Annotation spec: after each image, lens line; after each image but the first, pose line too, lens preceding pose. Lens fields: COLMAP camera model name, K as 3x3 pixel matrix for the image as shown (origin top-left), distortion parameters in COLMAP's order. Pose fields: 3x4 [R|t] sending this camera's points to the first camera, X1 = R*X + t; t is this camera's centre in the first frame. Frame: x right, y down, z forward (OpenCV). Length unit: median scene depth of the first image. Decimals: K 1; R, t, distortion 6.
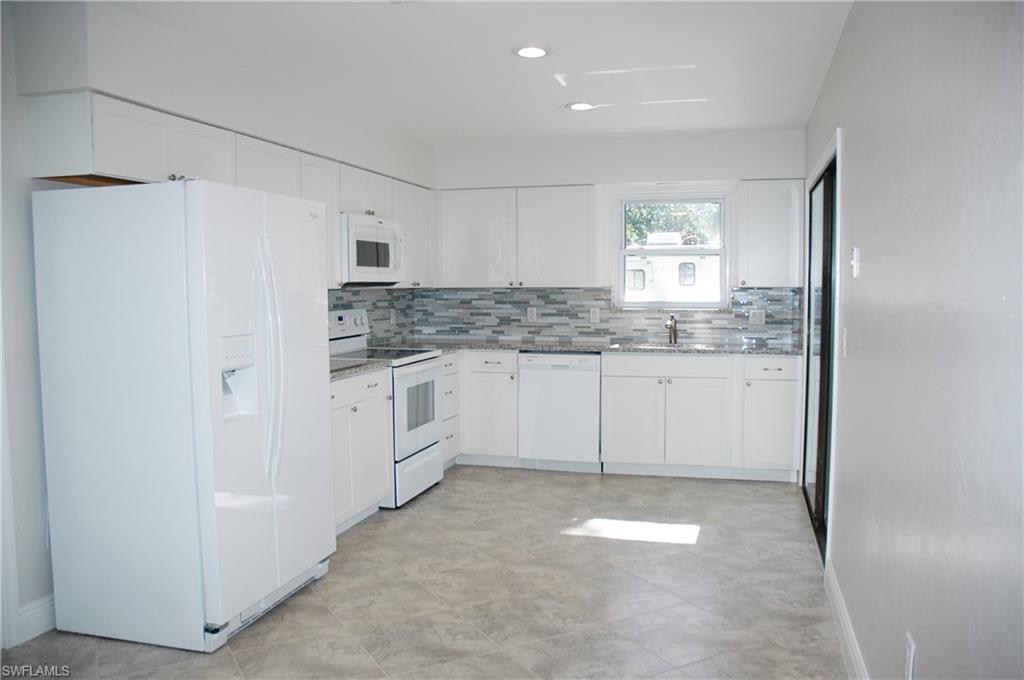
lens RADIAL K [[795.8, 0, 509.4], [0, 795.8, 345.4], [0, 0, 1]] dist [-0.165979, 0.136633]
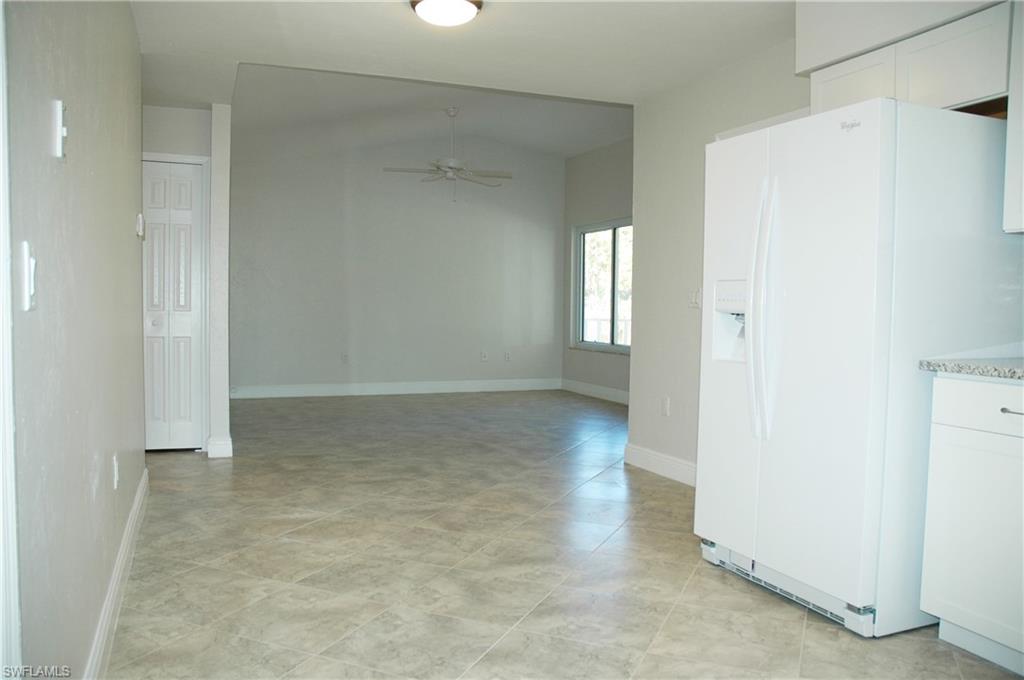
lens RADIAL K [[795.8, 0, 509.4], [0, 795.8, 345.4], [0, 0, 1]] dist [-0.165979, 0.136633]
pose [[-0.779418, 0.039519, -0.625256, 0.254594], [-0.049655, 0.990972, 0.124532, -0.019359], [0.624533, 0.128109, -0.770420, 0.776960]]
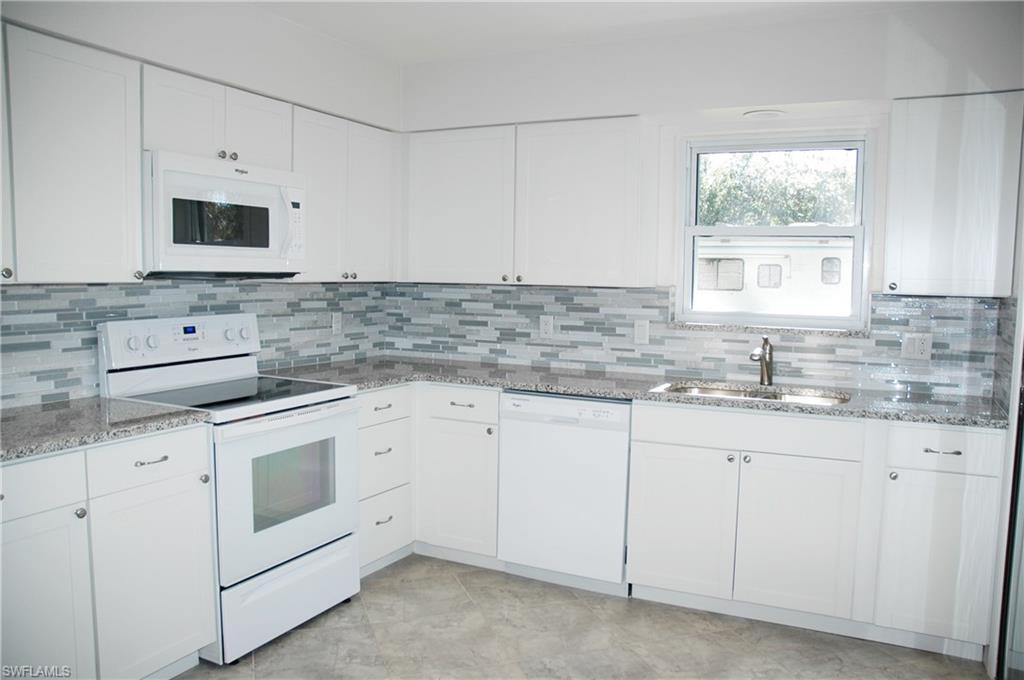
lens RADIAL K [[795.8, 0, 509.4], [0, 795.8, 345.4], [0, 0, 1]] dist [-0.165979, 0.136633]
pose [[0.983373, 0.036484, -0.177892, 0.120209], [-0.034526, 0.999304, 0.014094, -0.033560], [0.178282, -0.007718, 0.983949, 0.384551]]
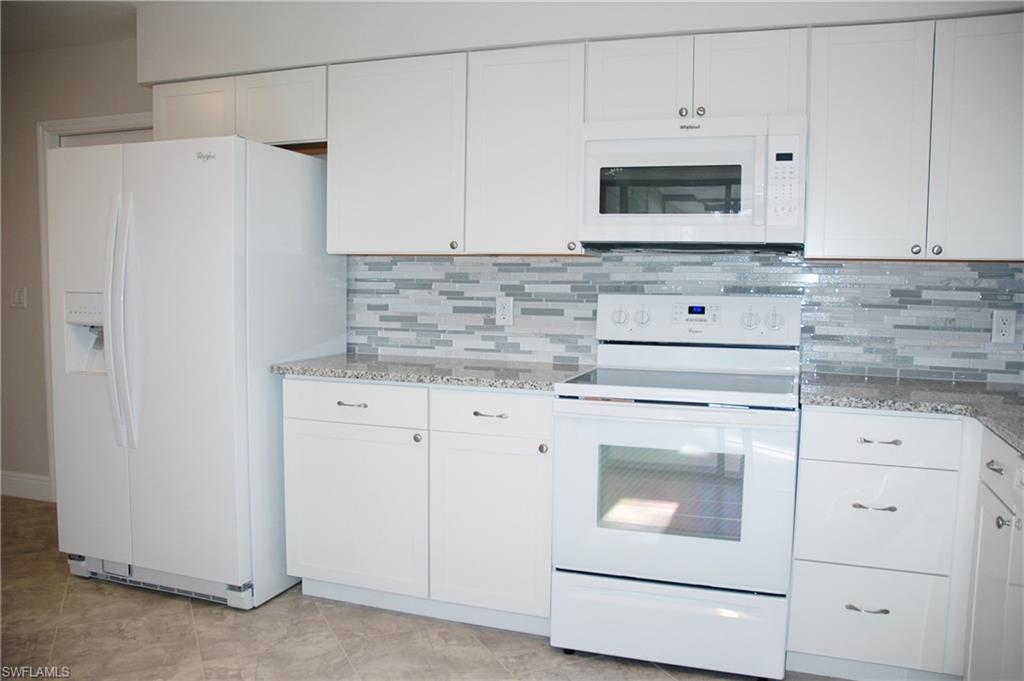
lens RADIAL K [[795.8, 0, 509.4], [0, 795.8, 345.9], [0, 0, 1]] dist [-0.165979, 0.136633]
pose [[-0.051425, 0.086985, -0.994881, 0.305143], [-0.089256, 0.991812, 0.091331, -0.041273], [0.994680, 0.093496, -0.043240, 0.766958]]
